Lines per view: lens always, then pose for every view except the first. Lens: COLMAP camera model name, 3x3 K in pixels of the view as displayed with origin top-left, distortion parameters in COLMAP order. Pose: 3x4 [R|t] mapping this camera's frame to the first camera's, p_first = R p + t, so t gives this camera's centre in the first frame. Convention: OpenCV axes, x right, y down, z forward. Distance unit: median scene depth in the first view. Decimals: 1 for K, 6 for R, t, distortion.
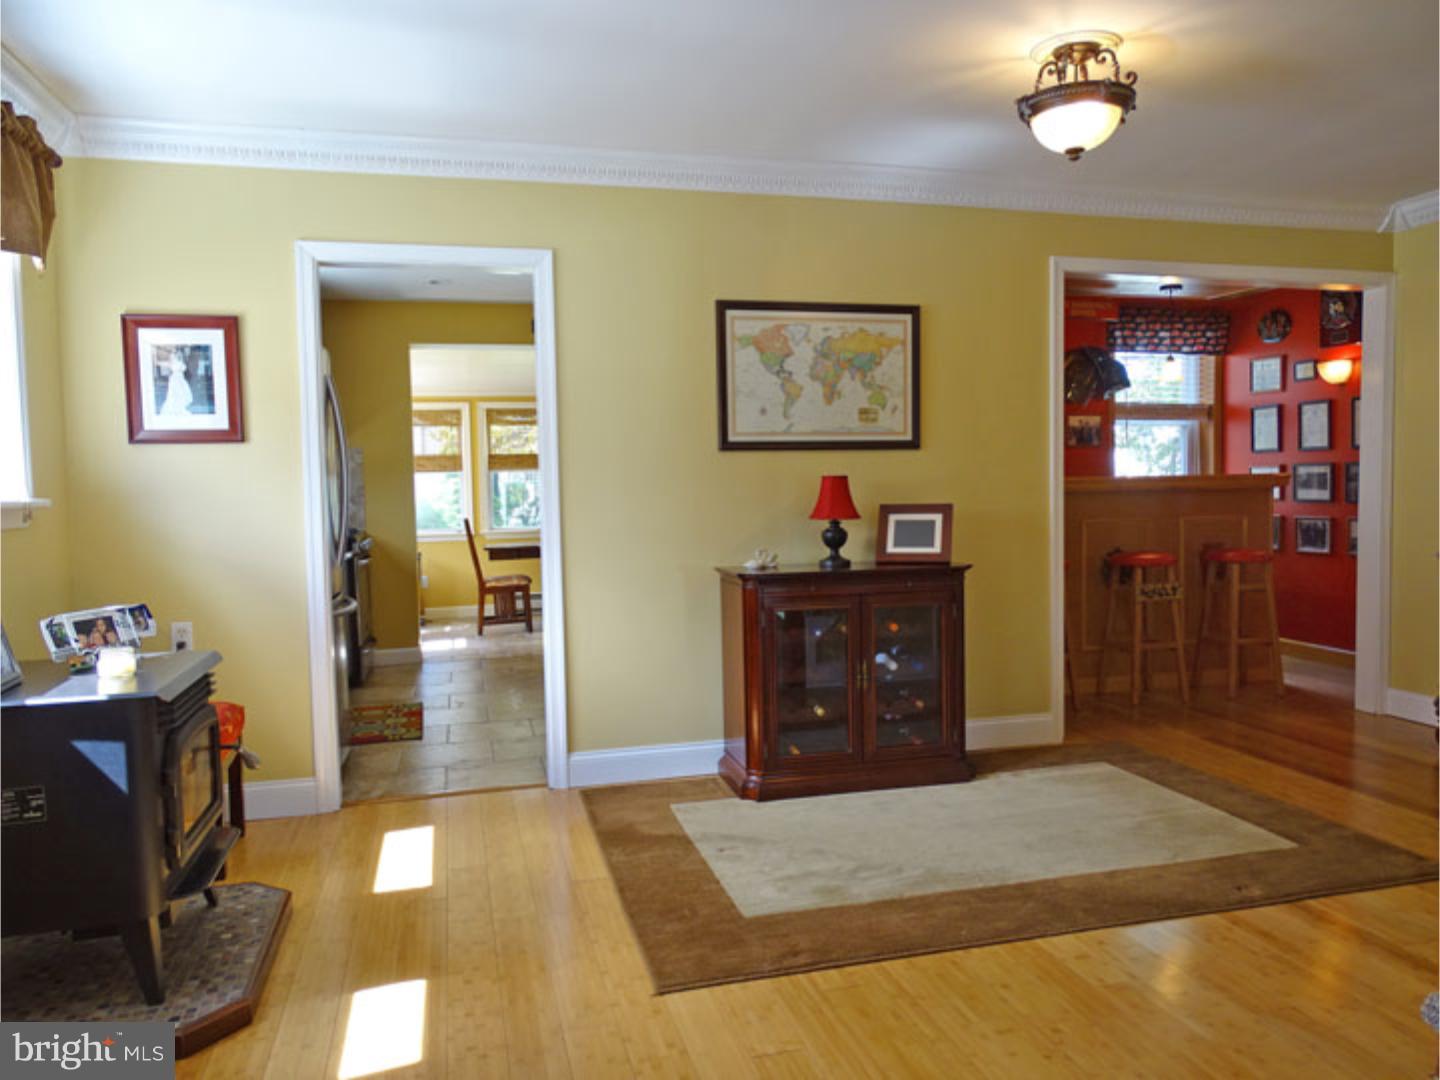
lens RADIAL K [[1025.1, 0, 714.9], [0, 1025.1, 537.7], [0, 0, 1]] dist [0.004228, 0.013816]
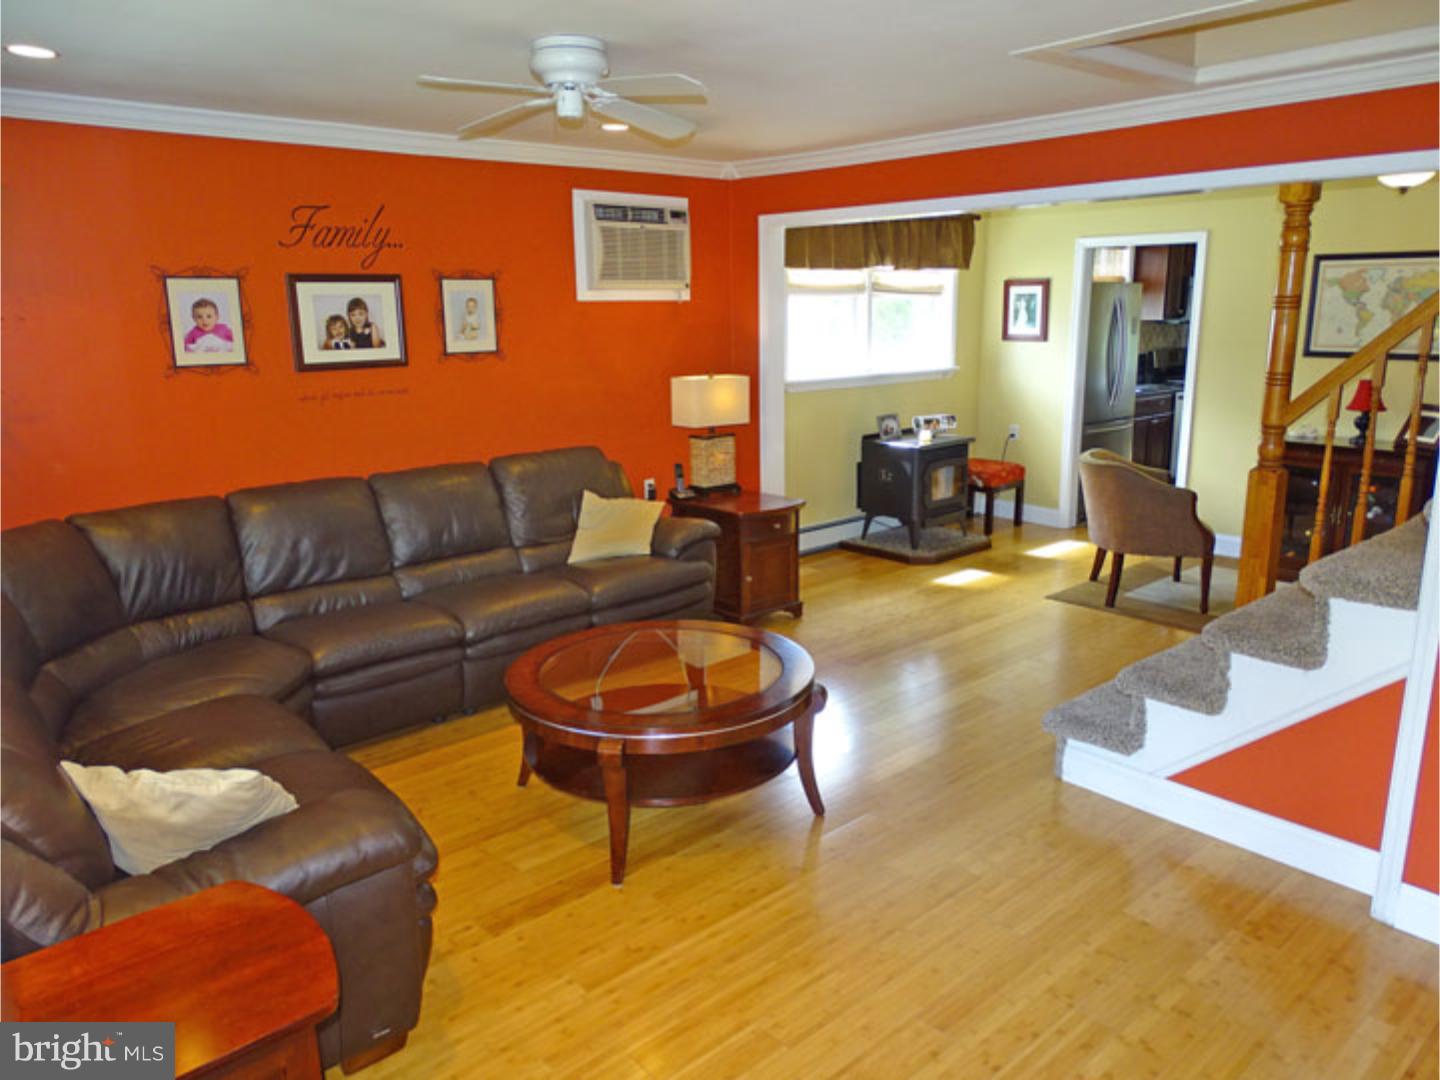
lens RADIAL K [[1025.1, 0, 726.6], [0, 1025.1, 529.7], [0, 0, 1]] dist [0.004228, 0.013816]
pose [[0.454079, 0.211413, -0.865515, 0.973136], [-0.047638, 0.975811, 0.213362, -0.117220], [0.889687, -0.055652, 0.453166, -0.454096]]
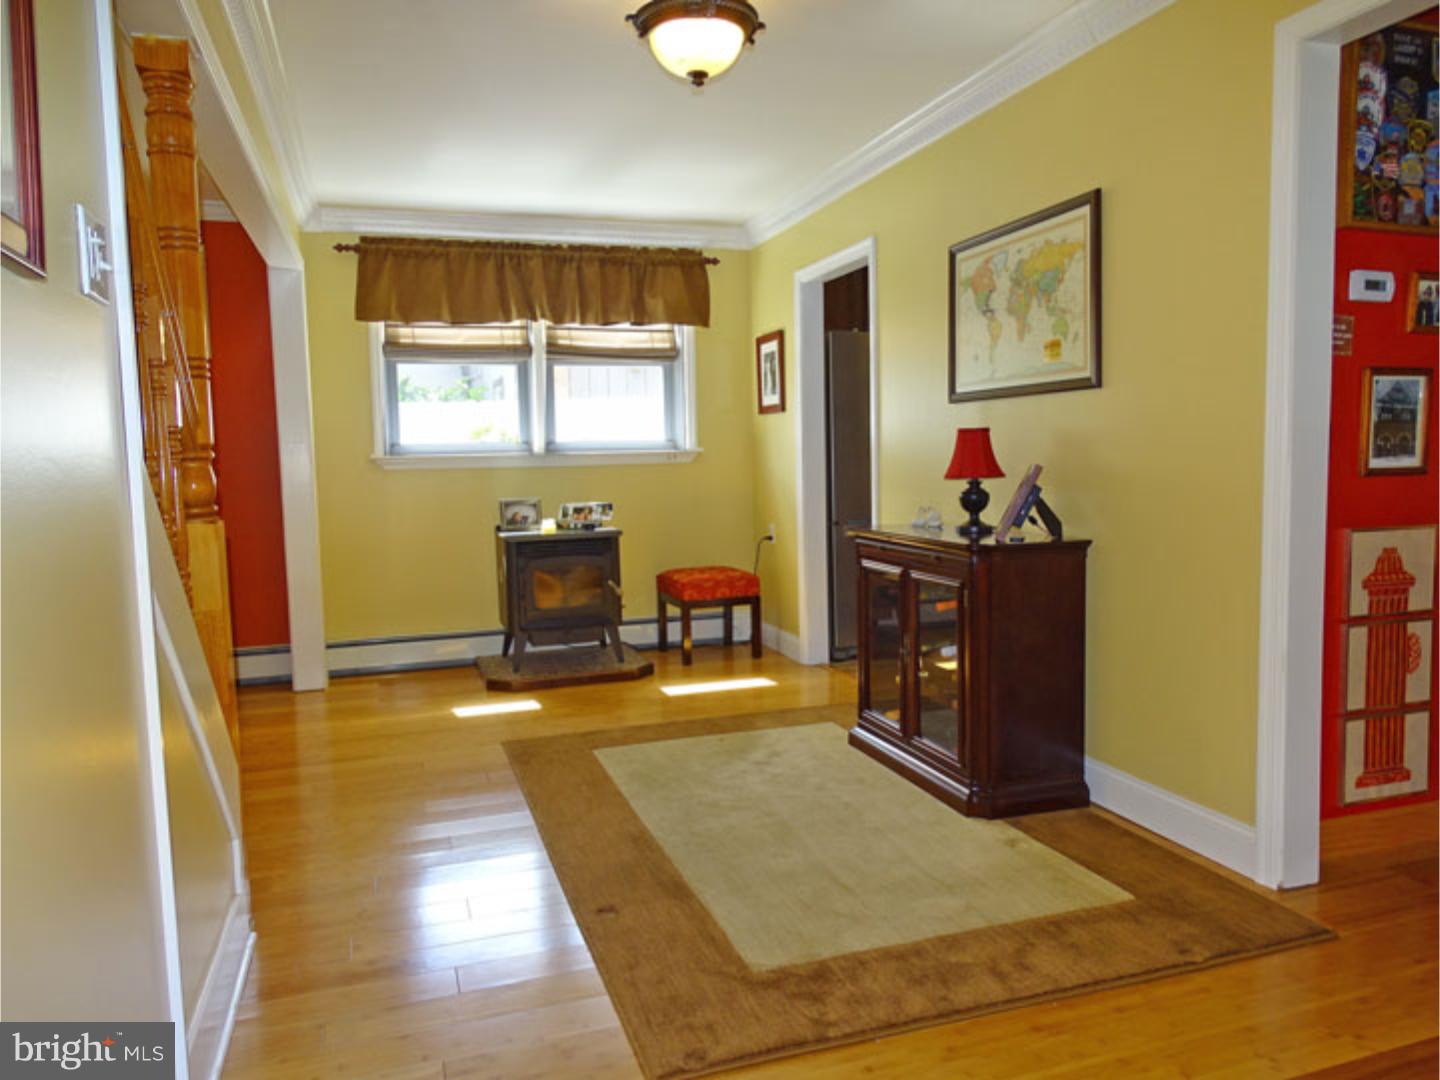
lens RADIAL K [[1025.1, 0, 731.0], [0, 1025.1, 543.1], [0, 0, 1]] dist [0.004228, 0.013816]
pose [[0.079464, 0.100126, -0.991796, 0.945703], [-0.036114, 0.994579, 0.097514, -0.039941], [0.996183, 0.028069, 0.082649, 0.706425]]
